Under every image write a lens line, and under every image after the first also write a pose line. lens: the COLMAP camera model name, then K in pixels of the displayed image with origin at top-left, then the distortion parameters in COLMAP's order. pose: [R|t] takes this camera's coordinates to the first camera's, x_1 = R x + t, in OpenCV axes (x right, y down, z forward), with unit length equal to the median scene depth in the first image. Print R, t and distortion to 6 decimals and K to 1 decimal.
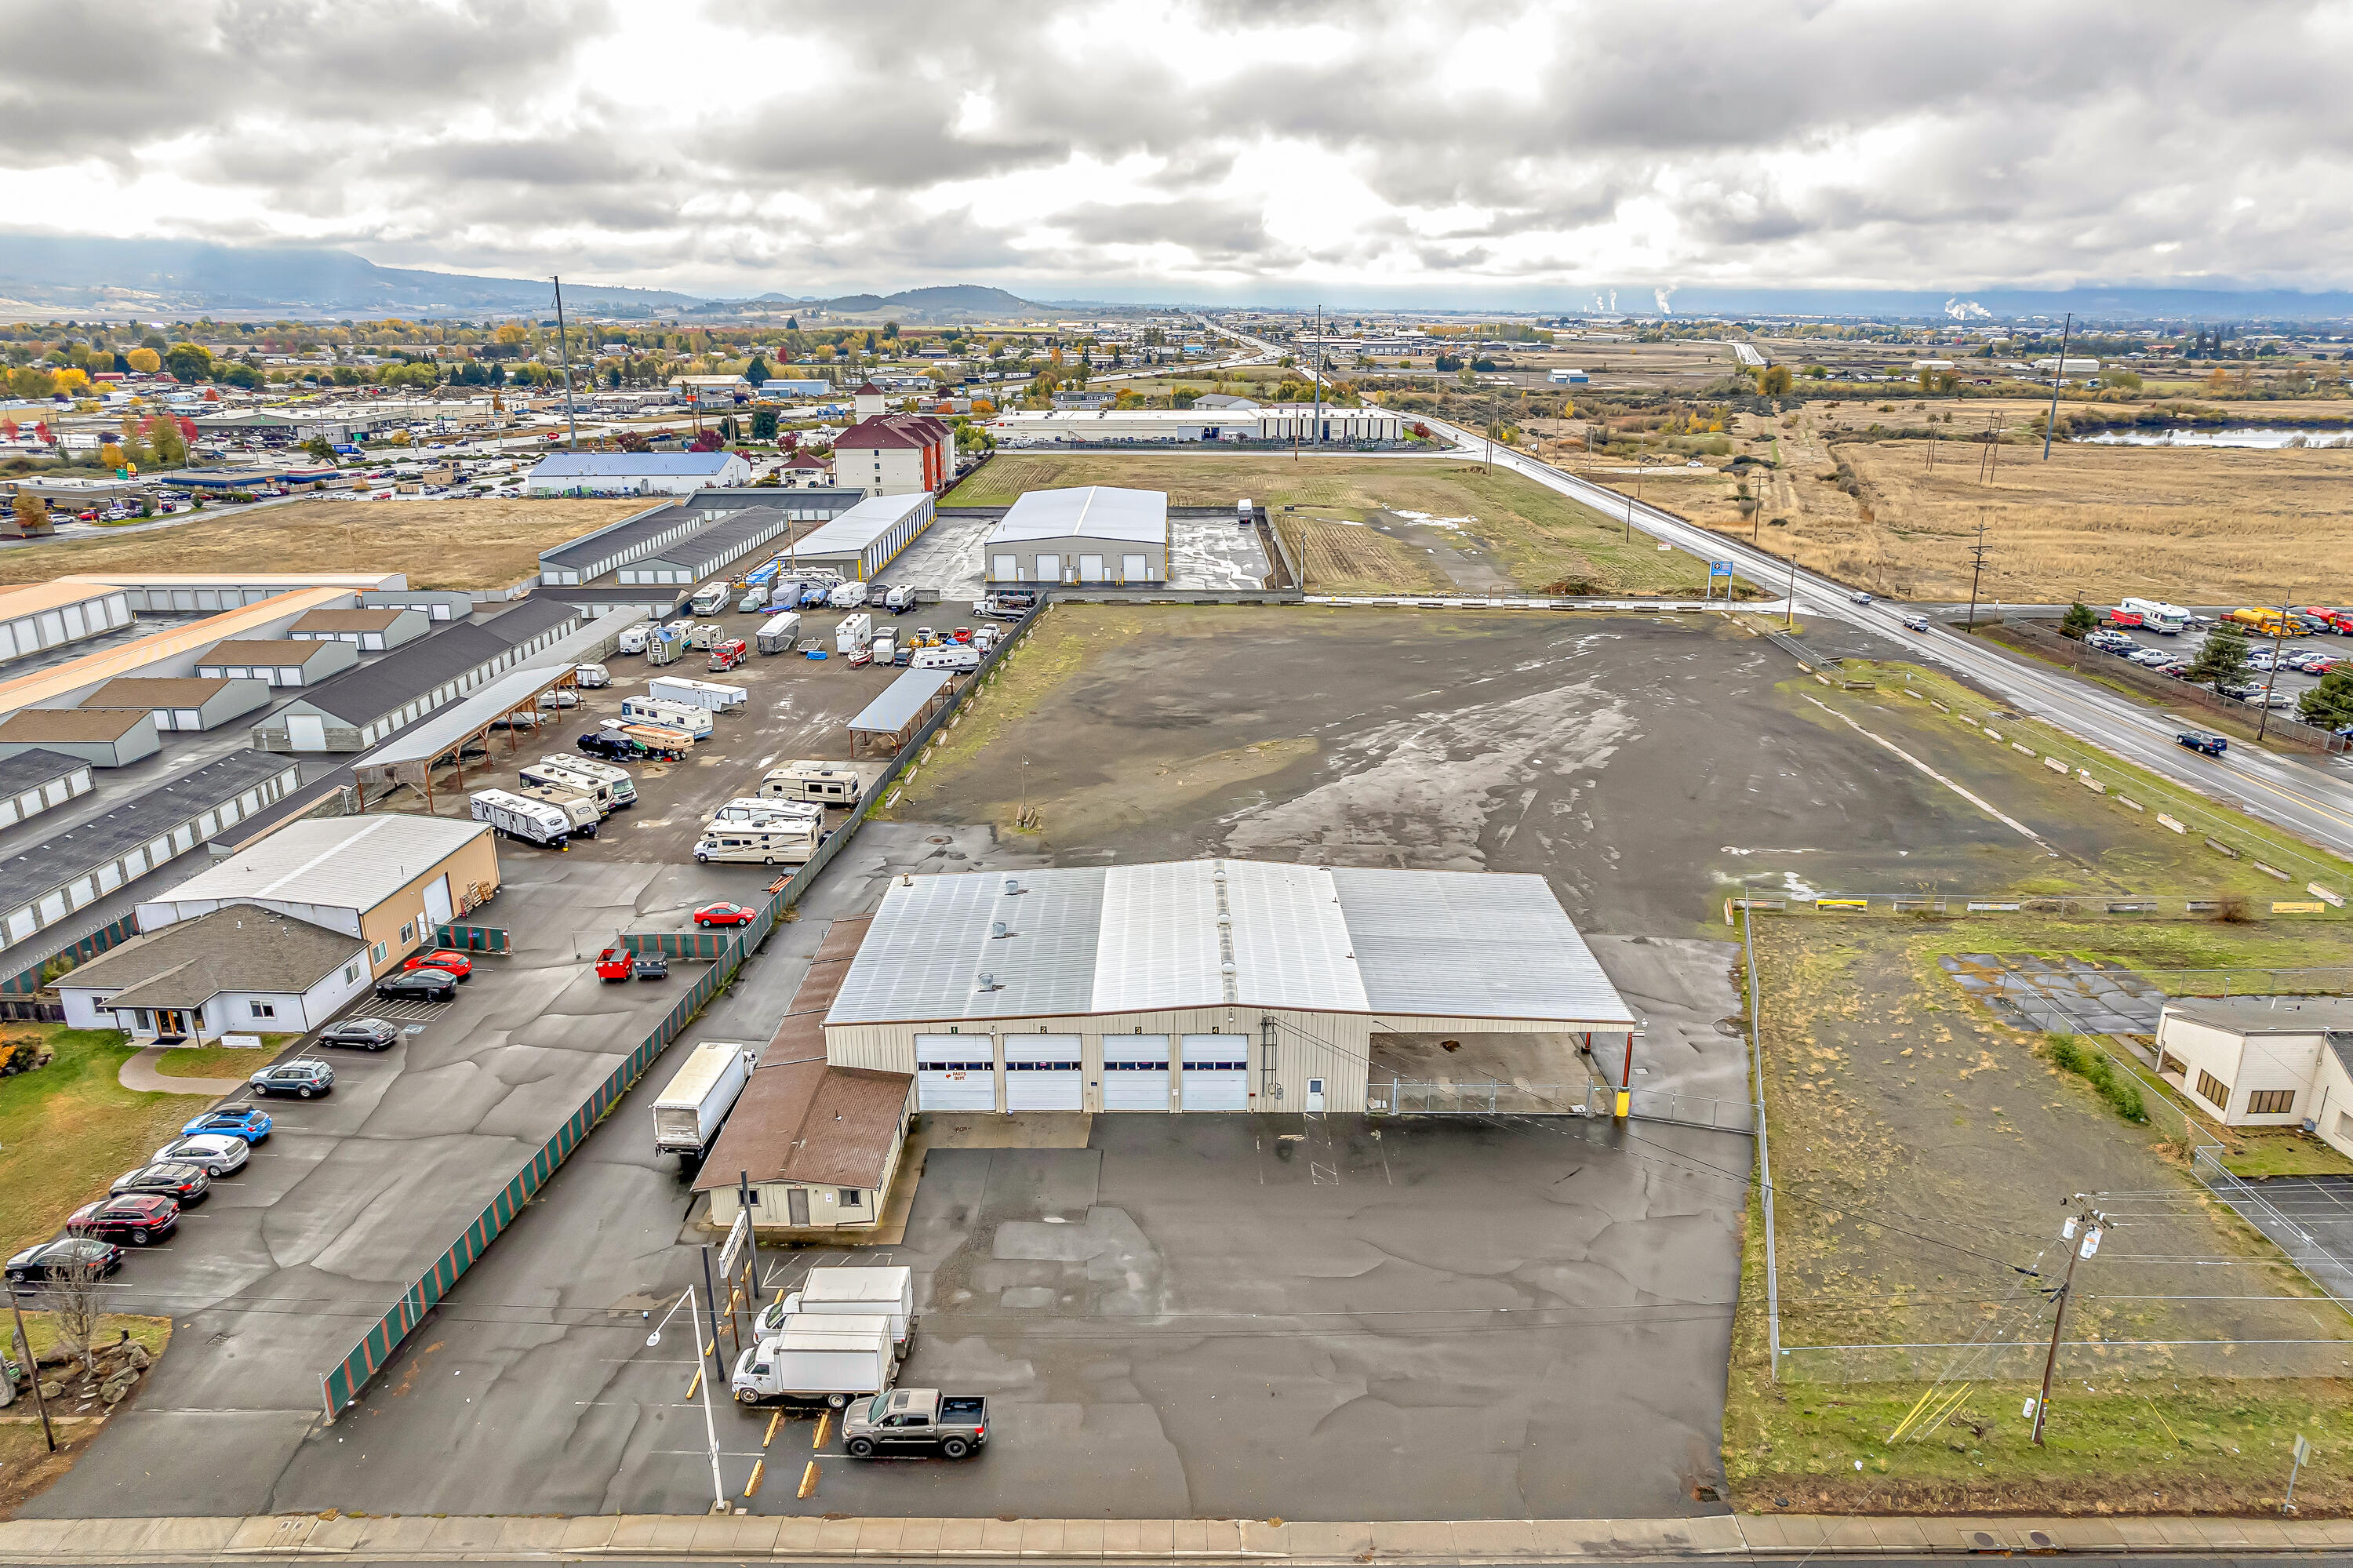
lens RADIAL K [[1529.3, 0, 1184.0], [0, 1529.3, 801.8], [0, 0, 1]] dist [-0.067670, 0.058585]
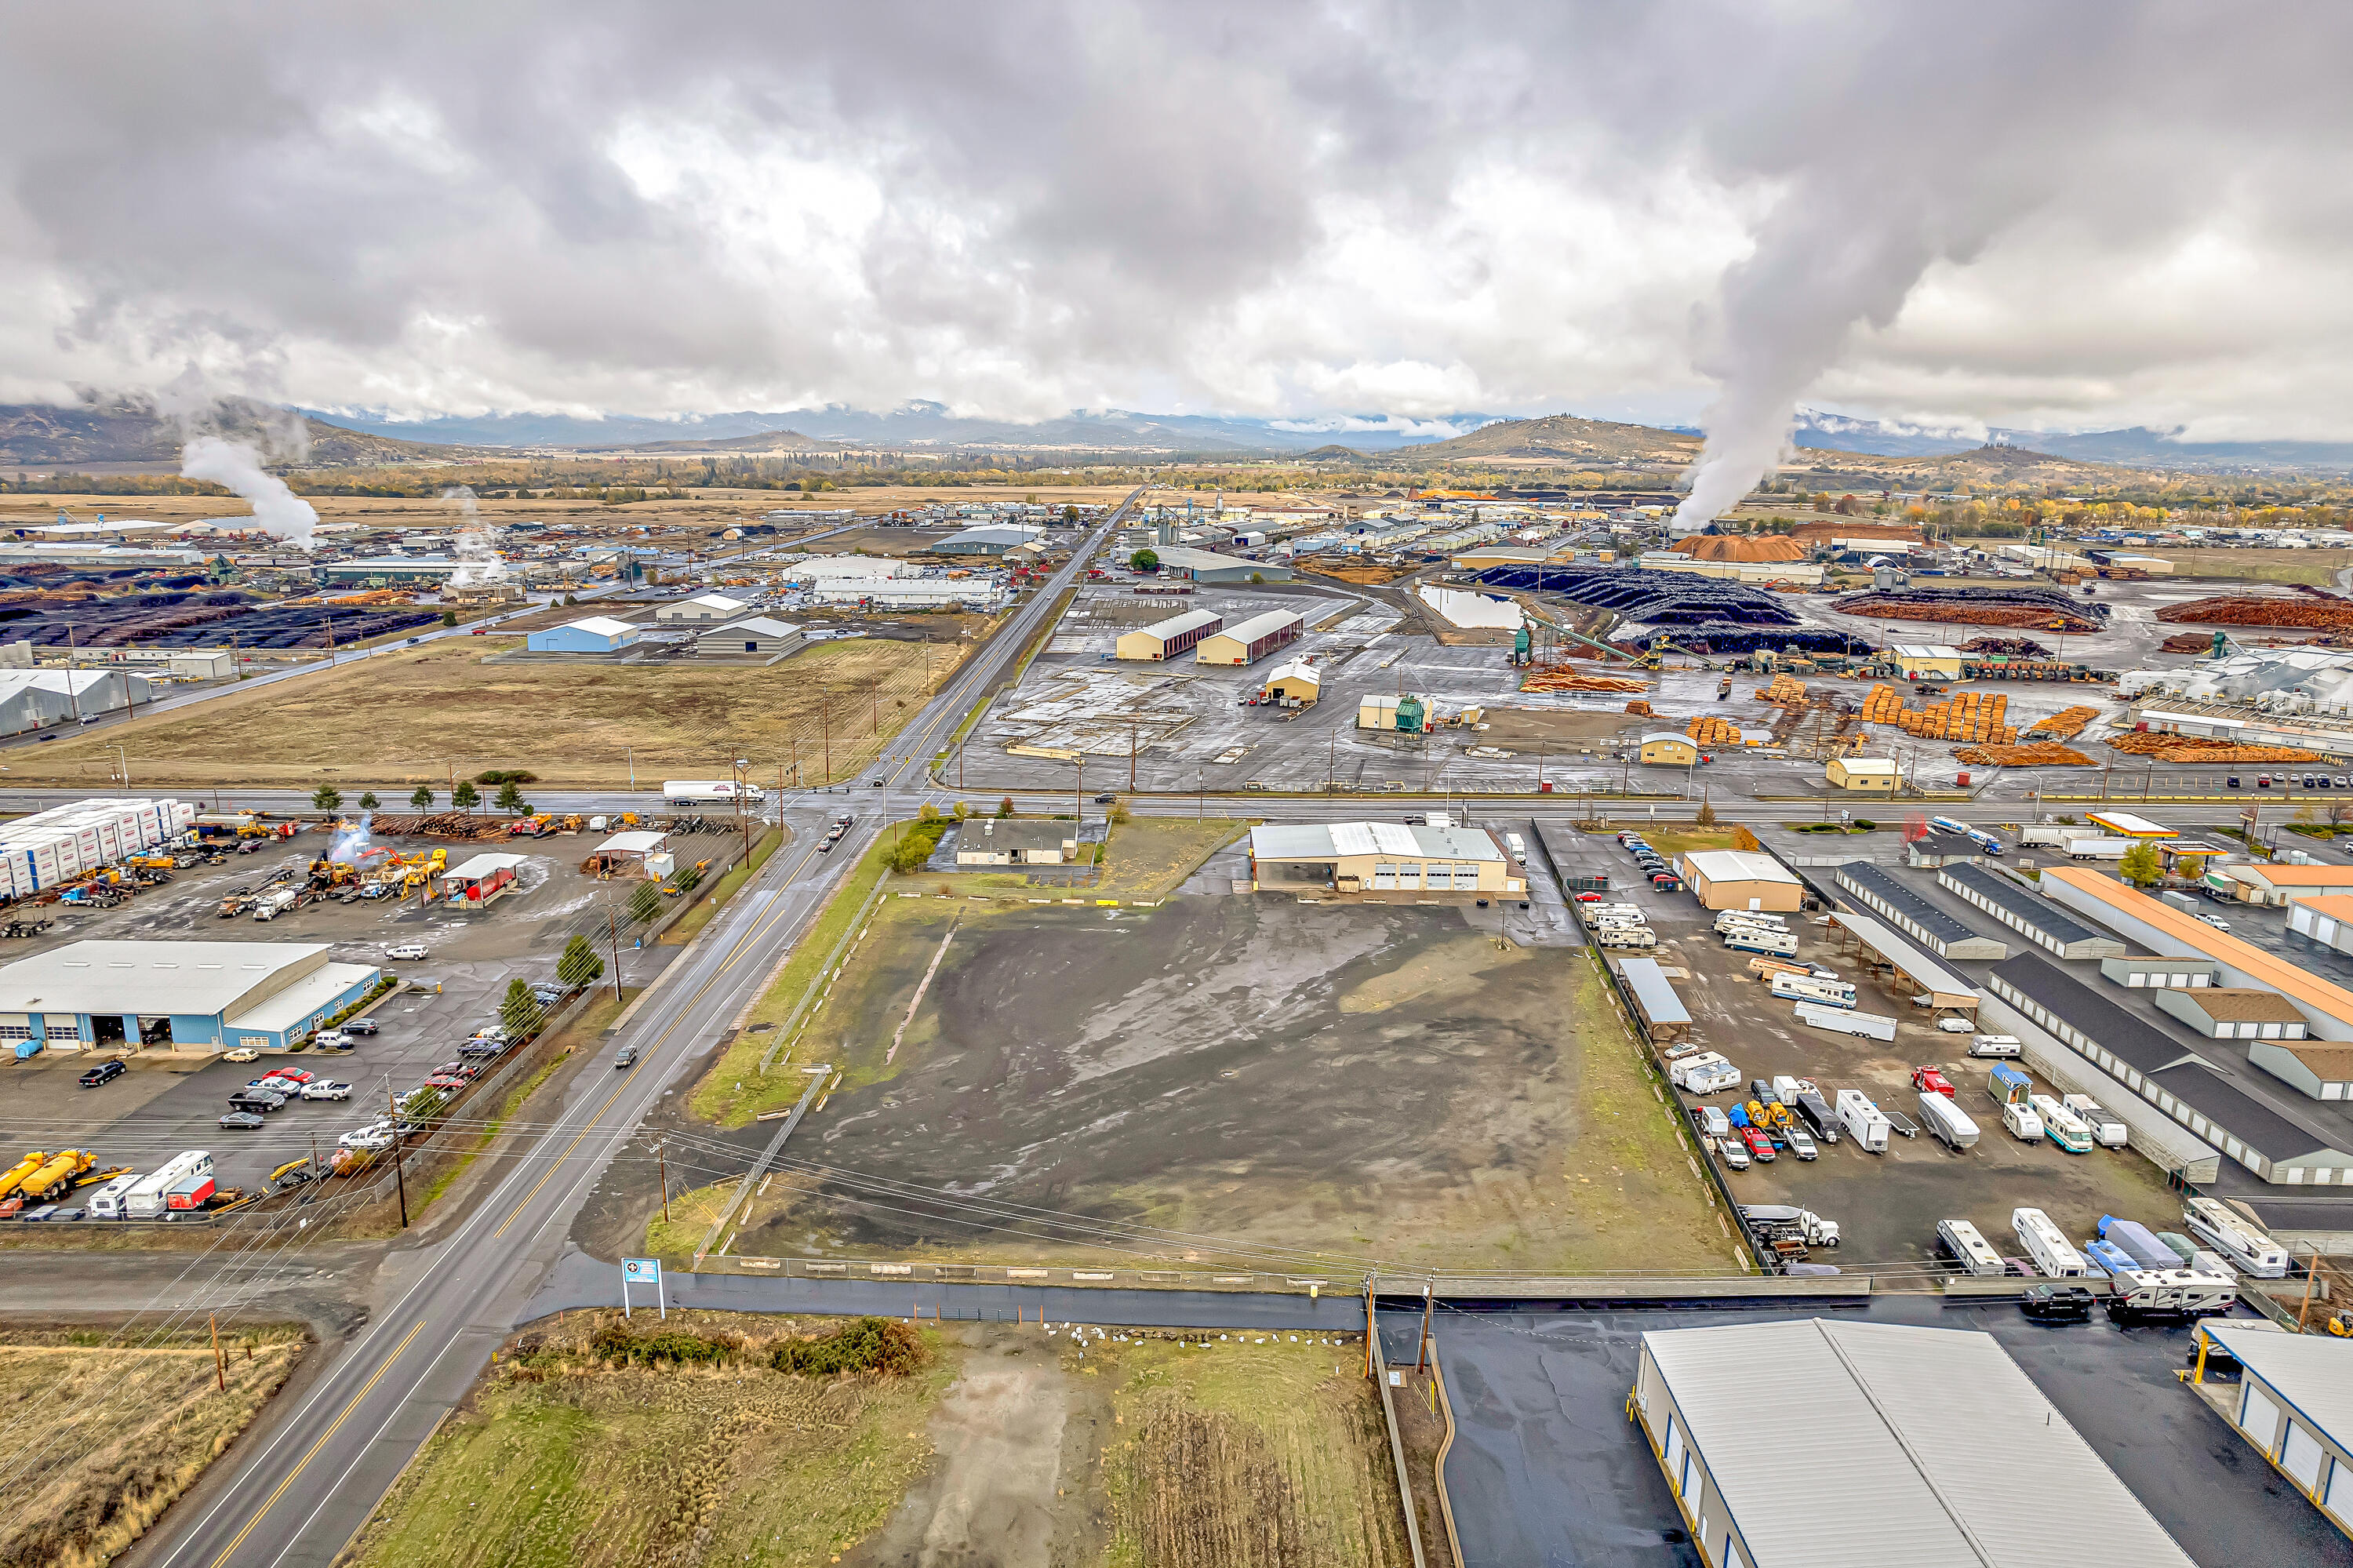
lens RADIAL K [[1529.3, 0, 1184.0], [0, 1529.3, 801.8], [0, 0, 1]] dist [-0.067670, 0.058585]
pose [[-0.999712, -0.018967, 0.014693, 0.210635], [-0.008550, 0.853853, 0.520444, -0.901478], [-0.022416, 0.520169, -0.853769, 2.073777]]
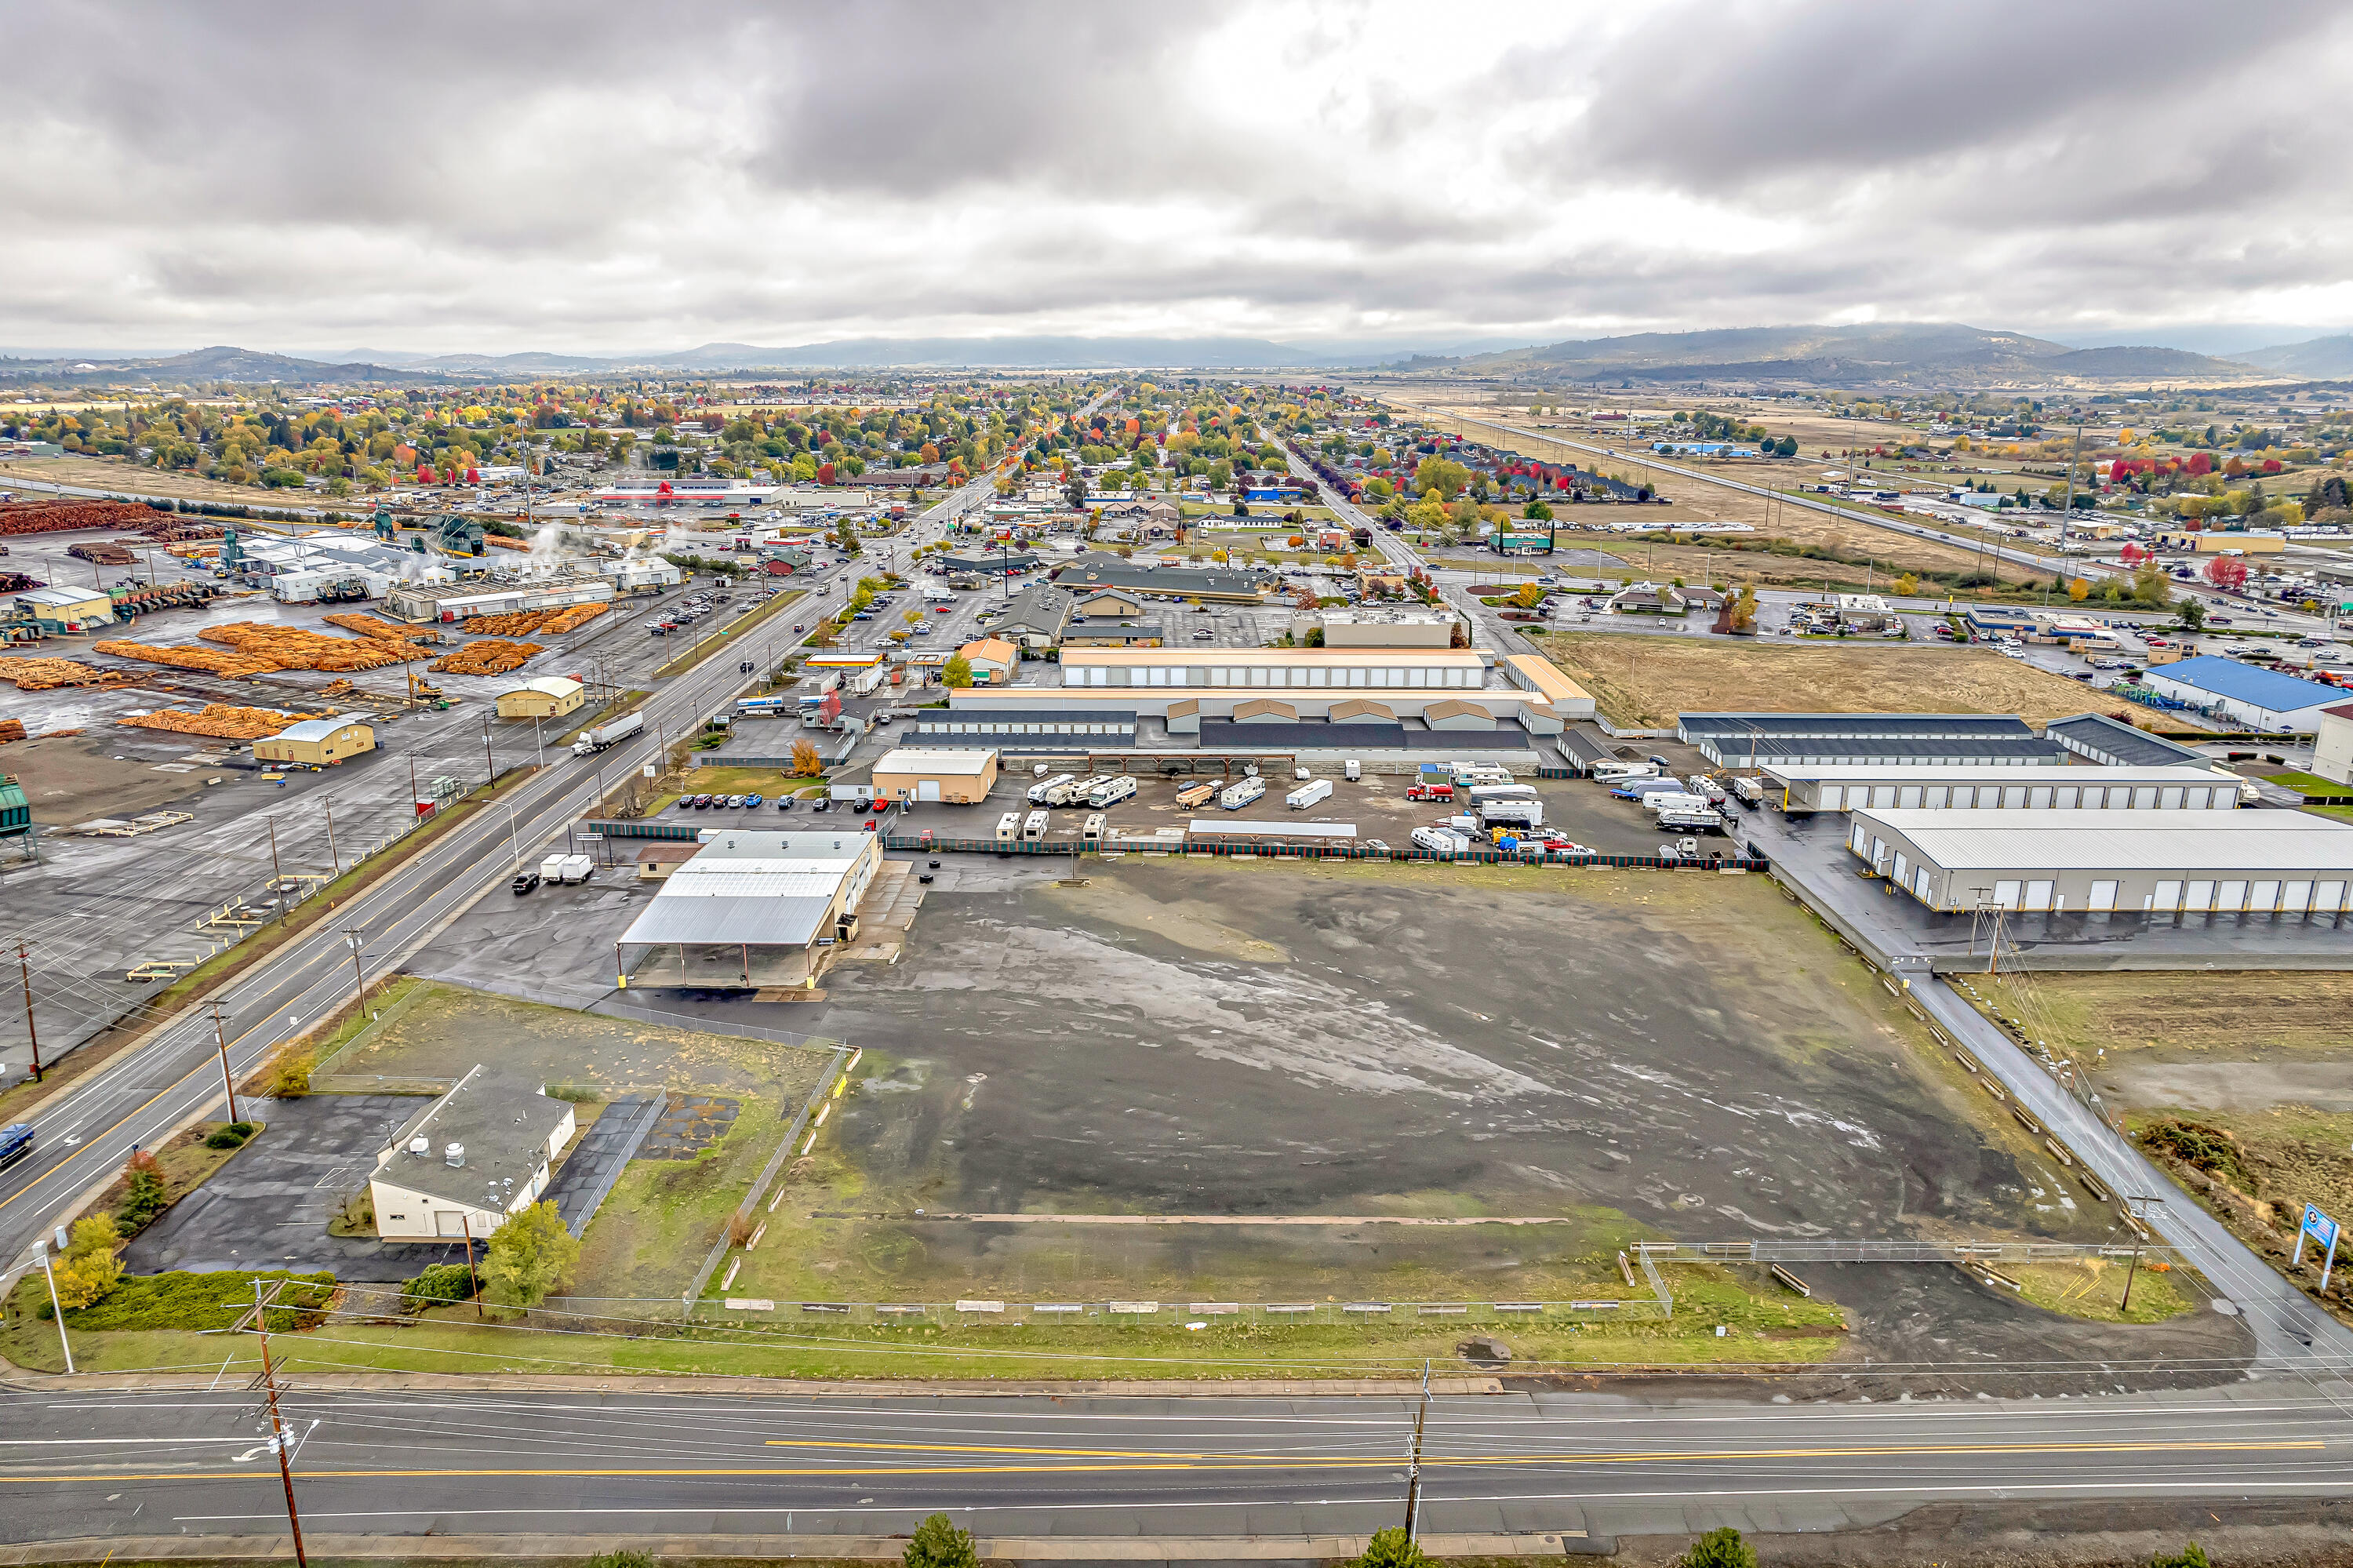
lens RADIAL K [[1529.3, 0, 1184.0], [0, 1529.3, 801.8], [0, 0, 1]] dist [-0.067670, 0.058585]
pose [[-0.003084, 0.273506, -0.961865, 1.214189], [-0.314440, 0.912815, 0.260567, -0.446792], [0.949272, 0.303253, 0.083186, 0.799188]]
